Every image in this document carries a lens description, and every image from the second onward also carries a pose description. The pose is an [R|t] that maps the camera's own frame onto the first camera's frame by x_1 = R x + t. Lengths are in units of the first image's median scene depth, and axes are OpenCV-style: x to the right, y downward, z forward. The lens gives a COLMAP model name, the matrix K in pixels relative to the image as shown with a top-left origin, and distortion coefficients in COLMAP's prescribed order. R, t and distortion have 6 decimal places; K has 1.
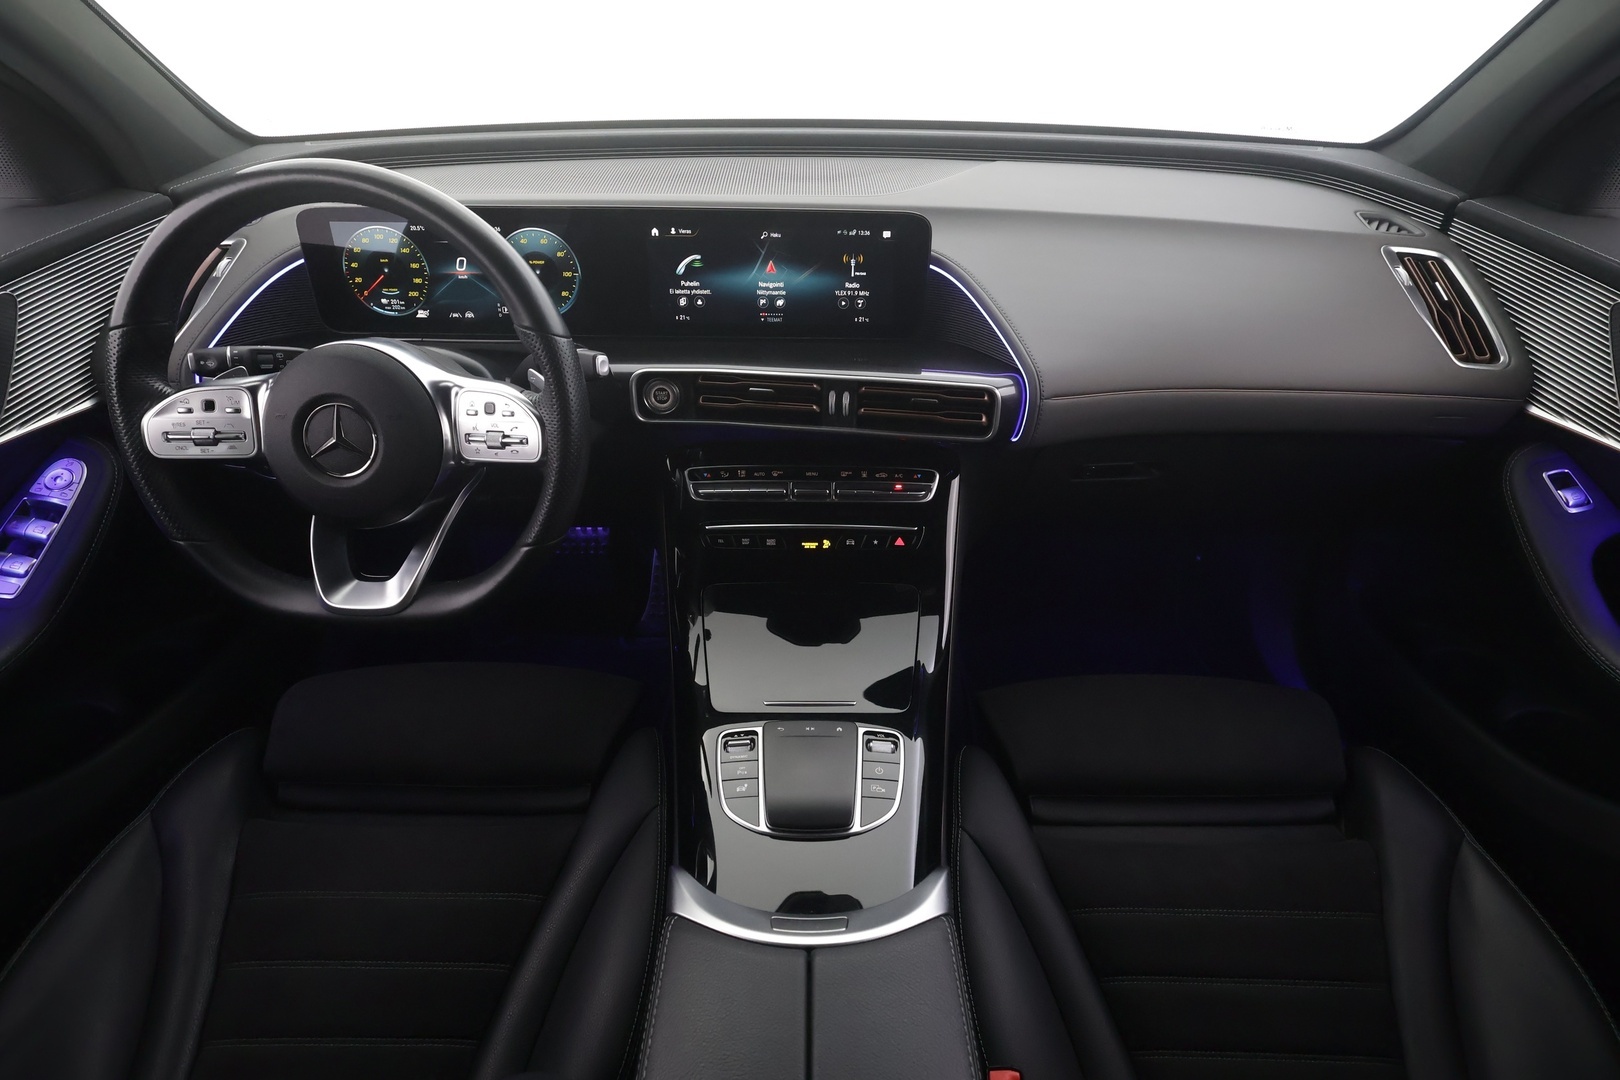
lens RADIAL K [[788.3, 0, 804.8], [0, 788.3, 543.1], [0, 0, 1]] dist [0.001536, 0.000385]
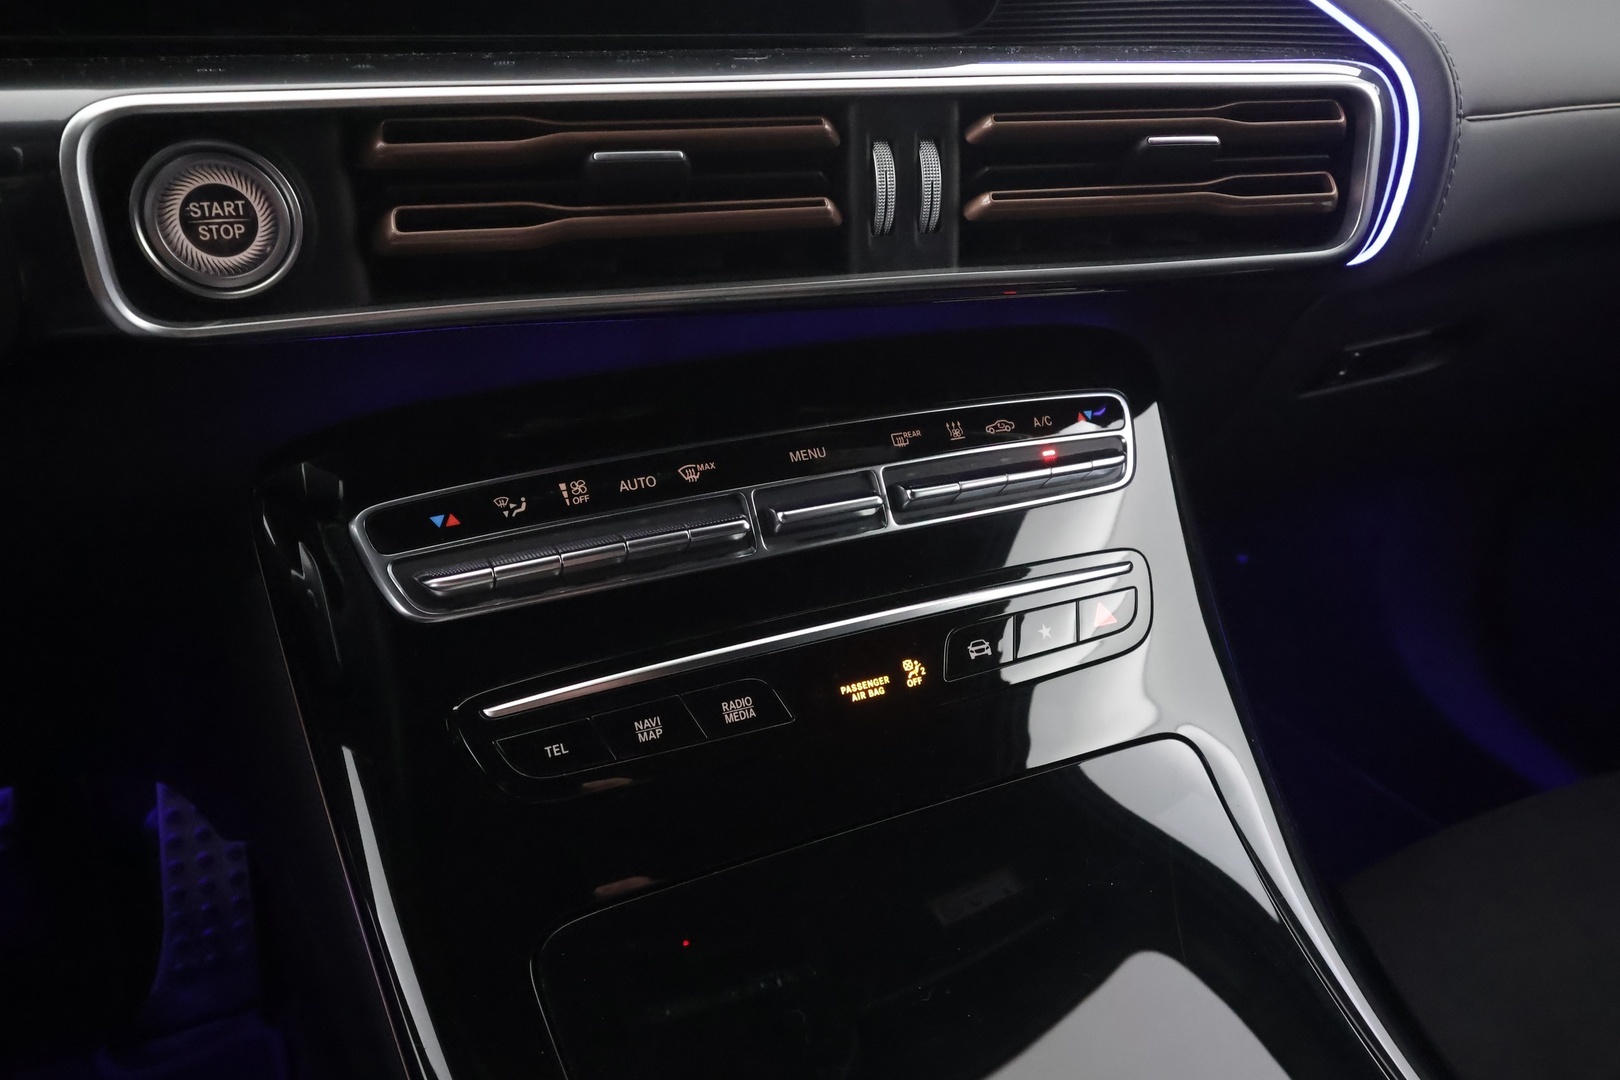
lens RADIAL K [[1156.0, 0, 810.0], [0, 1156.0, 540.0], [0, 0, 1]] dist [0.001209, 0.004232]
pose [[0.905886, -0.179570, 0.383569, -0.167847], [0.212884, 0.976001, -0.045855, -0.036220], [-0.366129, 0.123195, 0.922373, 0.609096]]
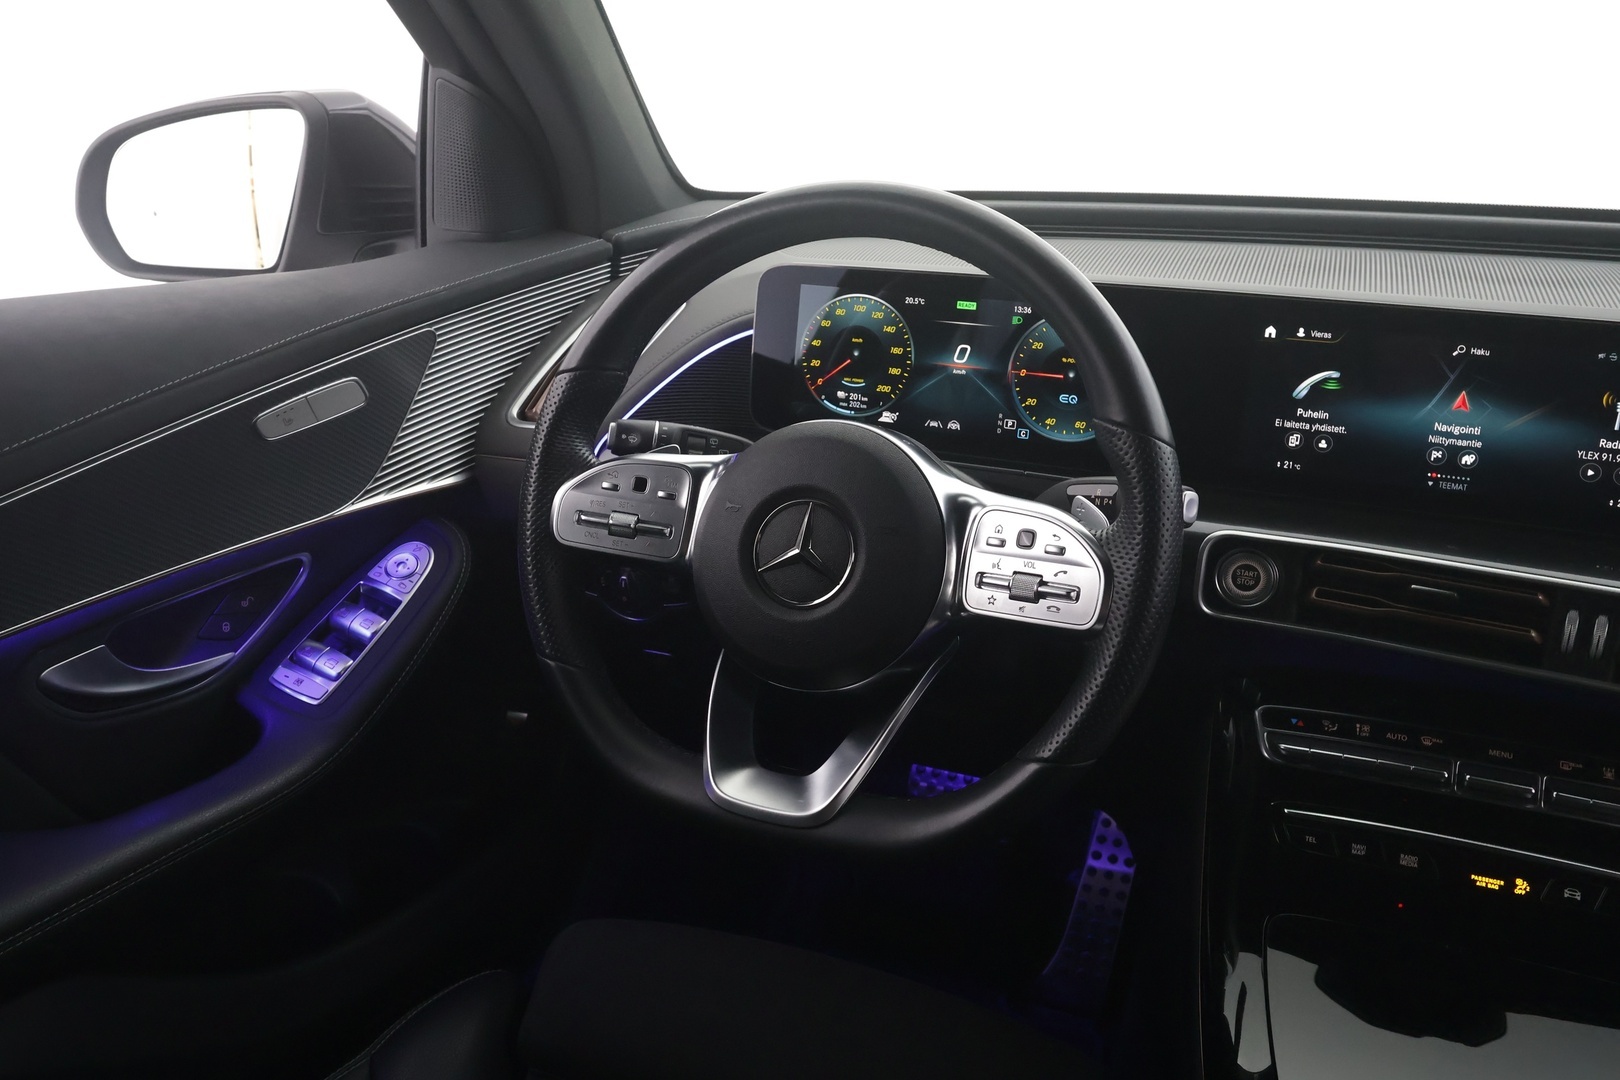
lens RADIAL K [[1269.6, 0, 804.8], [0, 1269.6, 544.2], [0, 0, 1]] dist [0.004278, 0.001974]
pose [[0.930232, 0.135623, -0.340992, -0.164239], [-0.221082, 0.948764, -0.225763, 0.083972], [0.292902, 0.285399, 0.912555, -0.002193]]
